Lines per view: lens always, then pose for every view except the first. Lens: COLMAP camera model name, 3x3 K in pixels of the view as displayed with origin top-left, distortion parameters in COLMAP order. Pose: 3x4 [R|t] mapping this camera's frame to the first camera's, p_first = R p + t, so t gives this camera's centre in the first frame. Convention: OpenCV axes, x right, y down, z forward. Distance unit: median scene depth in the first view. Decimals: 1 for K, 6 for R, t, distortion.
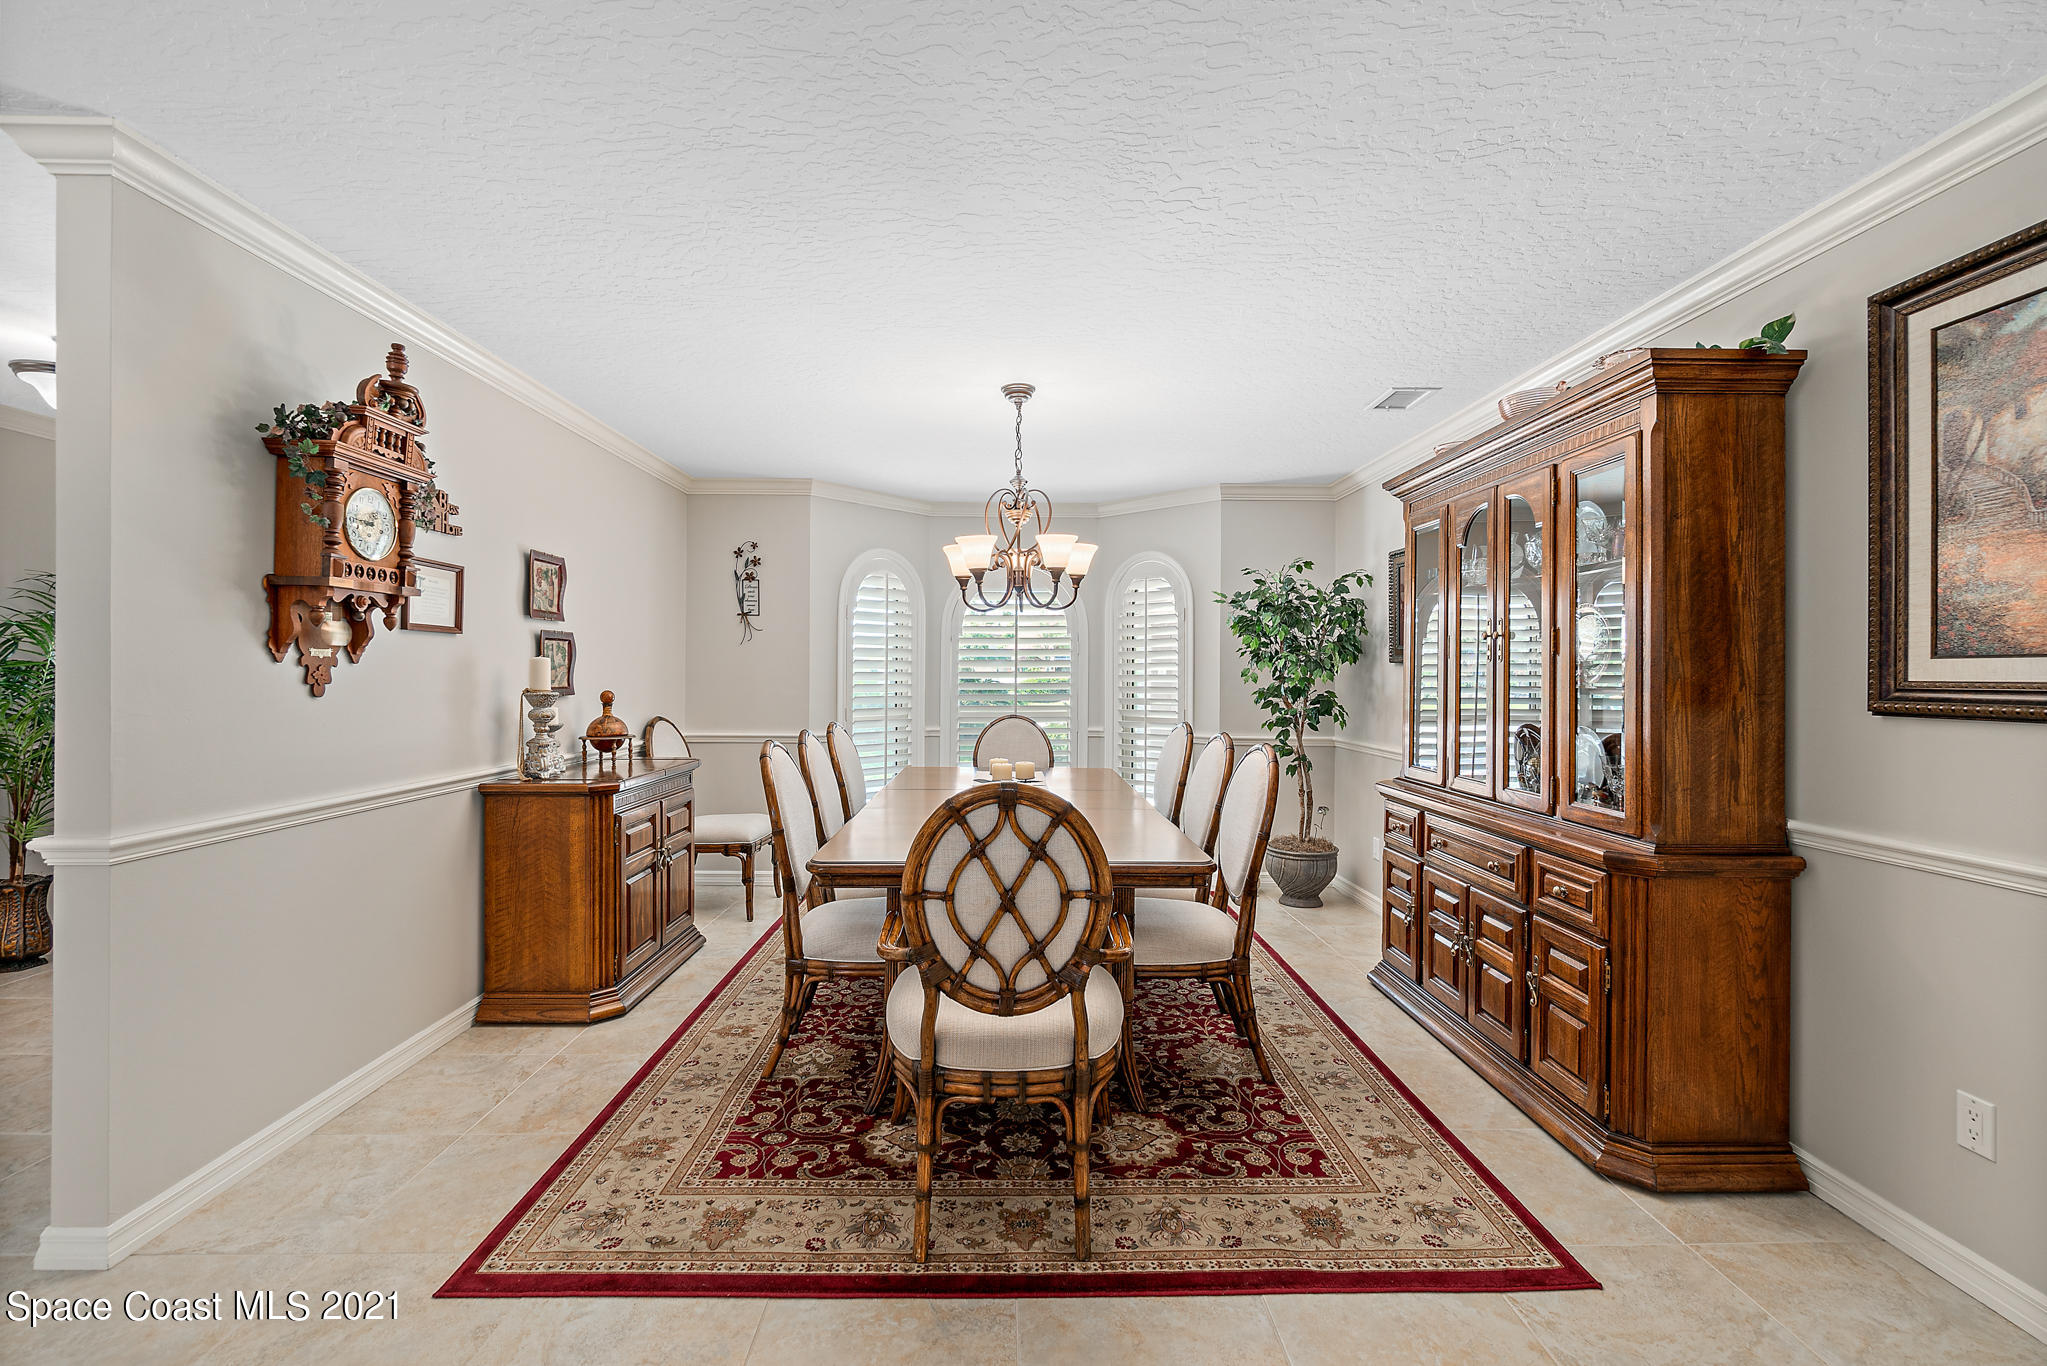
lens RADIAL K [[871.4, 0, 1013.1], [0, 871.4, 704.6], [0, 0, 1]] dist [-0.001292, 0.000413]
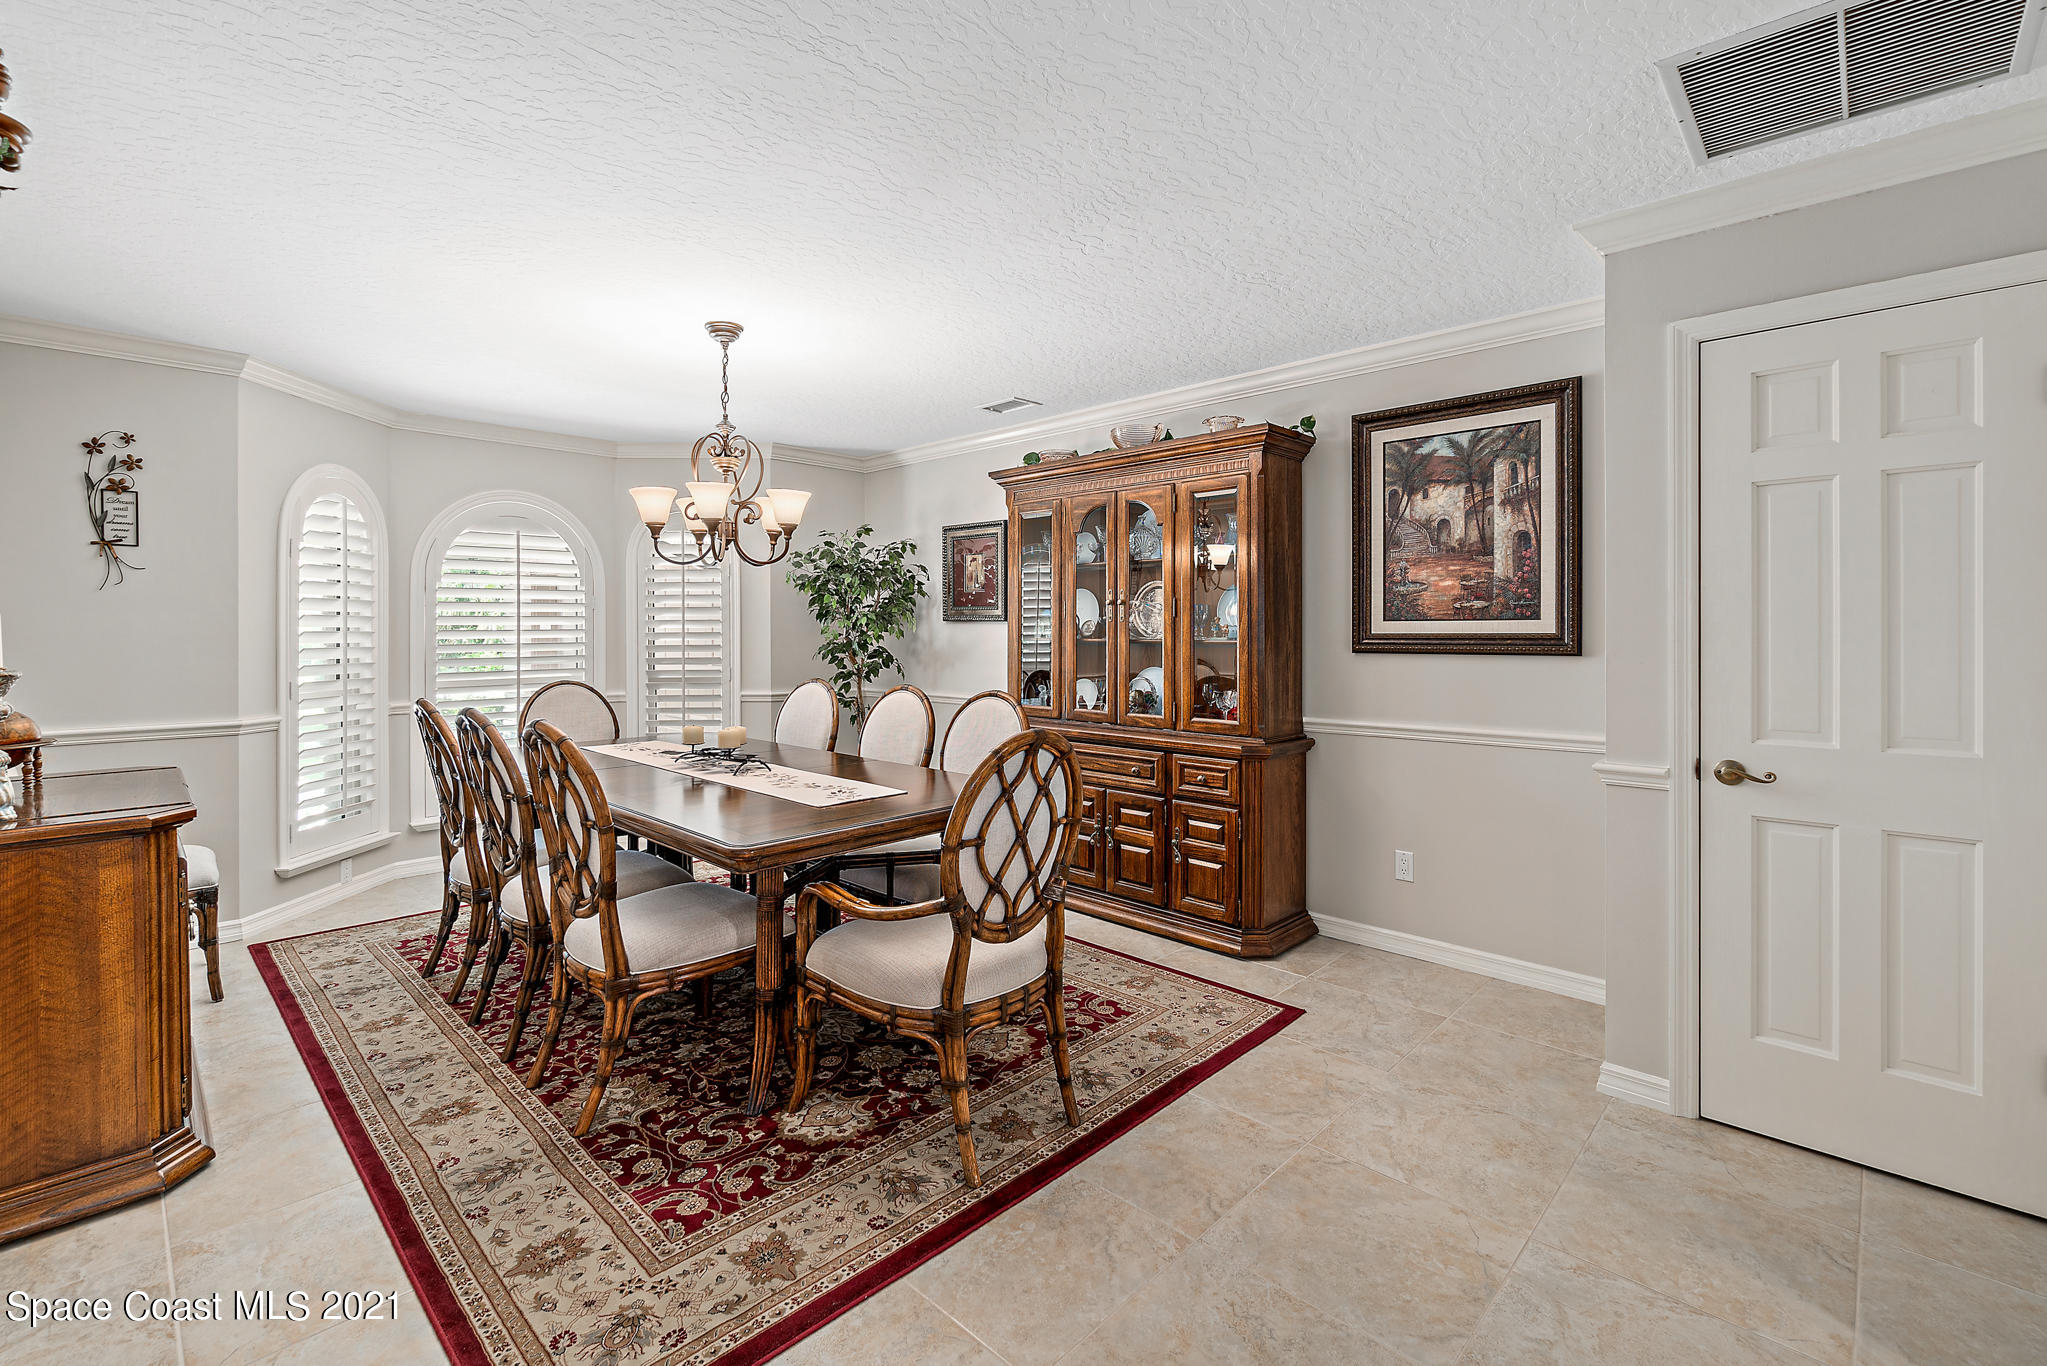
lens RADIAL K [[882.9, 0, 1017.9], [0, 882.9, 671.9], [0, 0, 1]] dist [-0.001108, -0.000053]
pose [[0.720160, -0.038586, 0.692734, -0.653731], [0.029616, 0.999252, 0.024871, -0.012122], [-0.693176, 0.002605, 0.720764, 0.153171]]
